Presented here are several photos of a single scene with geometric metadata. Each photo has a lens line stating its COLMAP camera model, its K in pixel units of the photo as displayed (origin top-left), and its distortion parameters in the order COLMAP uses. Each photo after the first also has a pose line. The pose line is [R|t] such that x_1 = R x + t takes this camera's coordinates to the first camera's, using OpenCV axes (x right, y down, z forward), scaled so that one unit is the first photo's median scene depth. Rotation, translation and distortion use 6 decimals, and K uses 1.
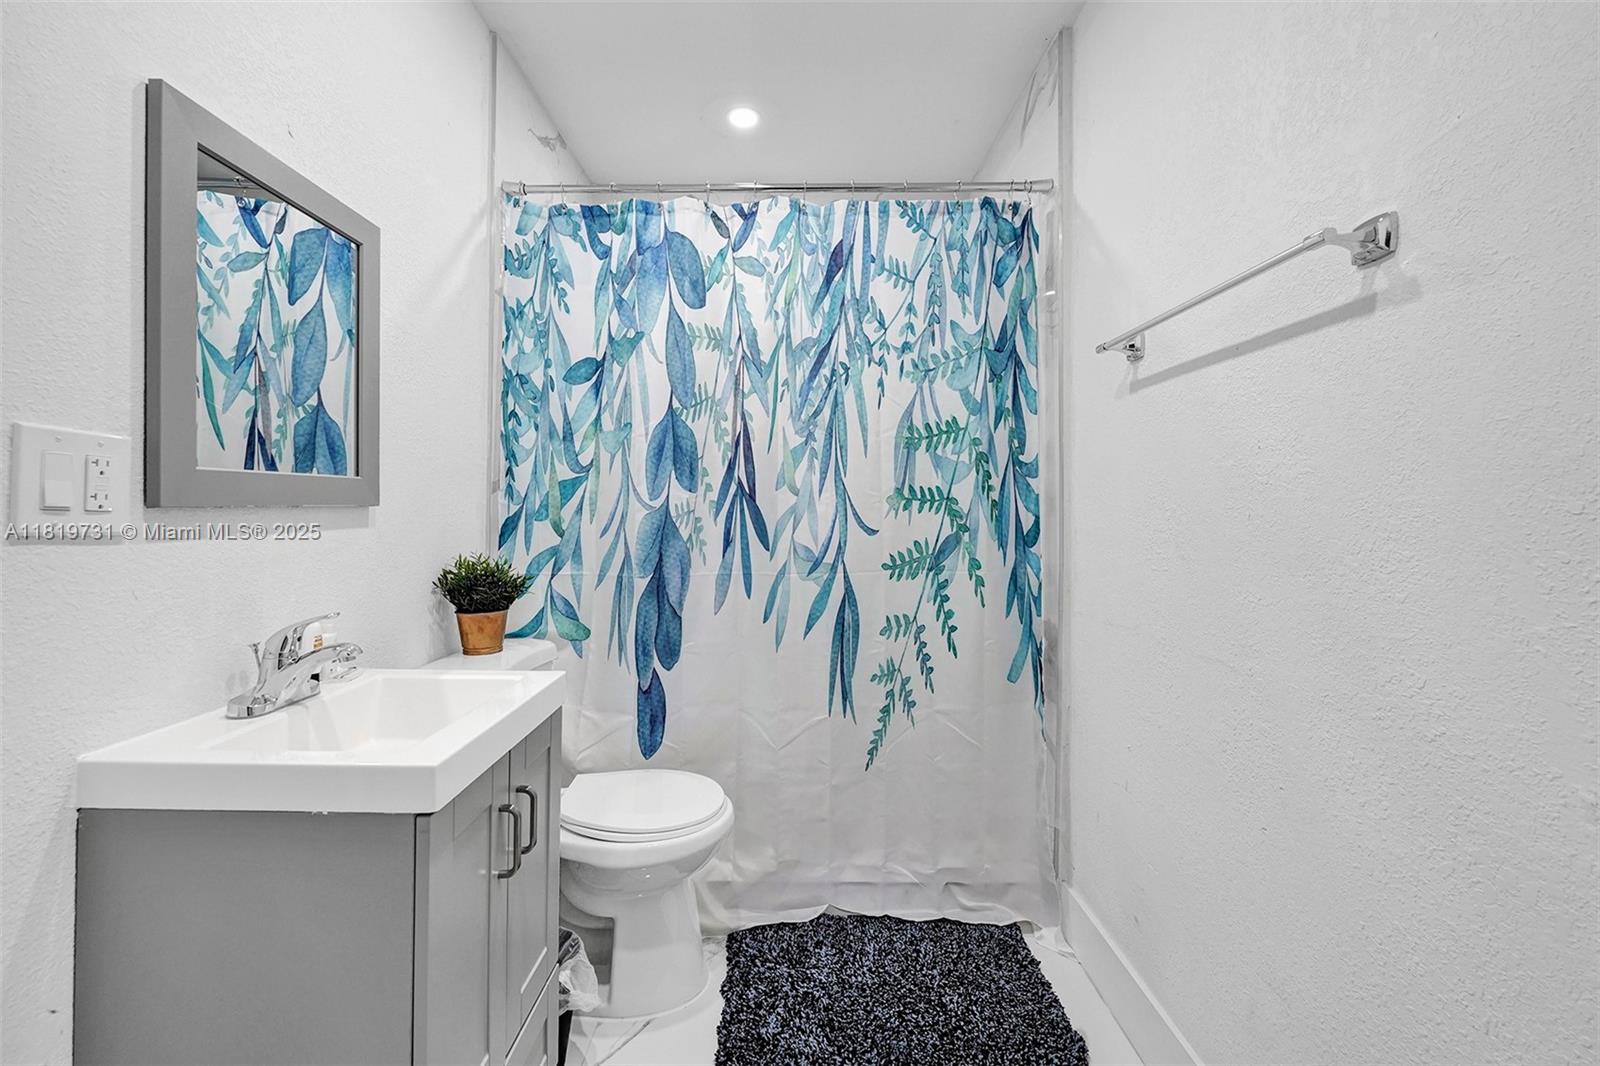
lens RADIAL K [[663.7, 0, 784.9], [0, 663.7, 495.6], [0, 0, 1]] dist [-0.002774, 0.000679]
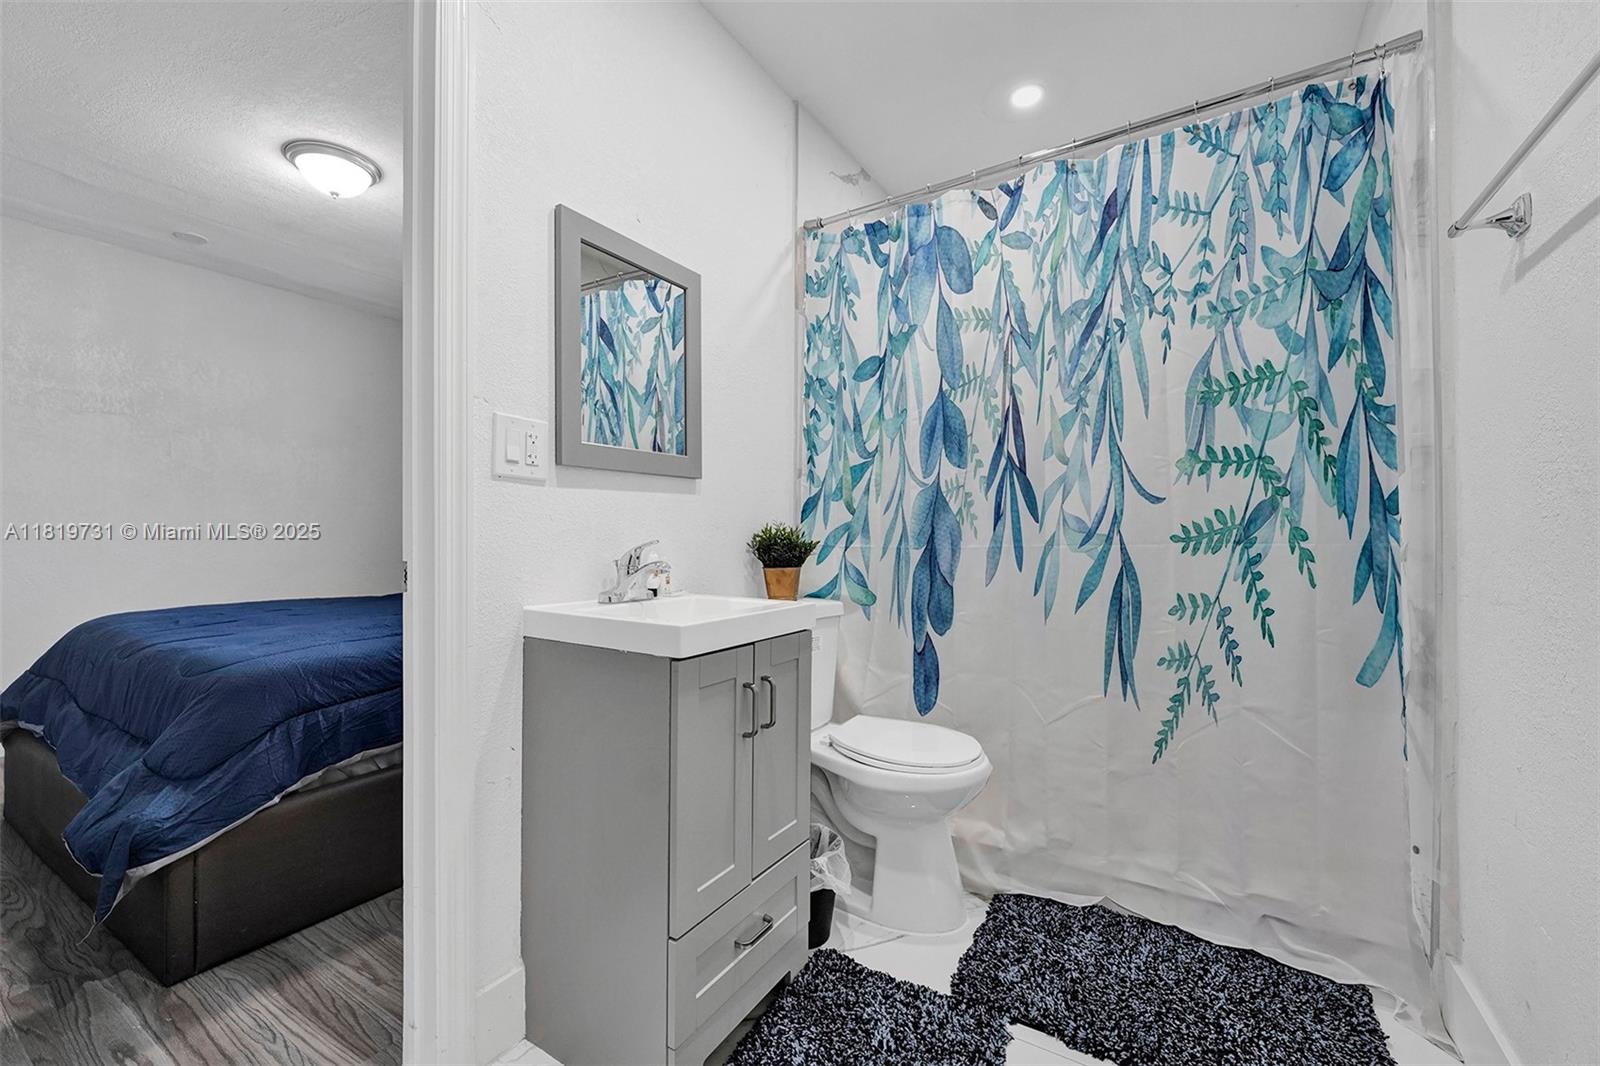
lens RADIAL K [[663.7, 0, 797.7], [0, 663.7, 527.0], [0, 0, 1]] dist [-0.002774, 0.000679]
pose [[0.843364, -0.015194, -0.537128, 0.205312], [0.012932, 0.999885, -0.007979, 0.093199], [0.537187, -0.000217, 0.843463, -0.025975]]
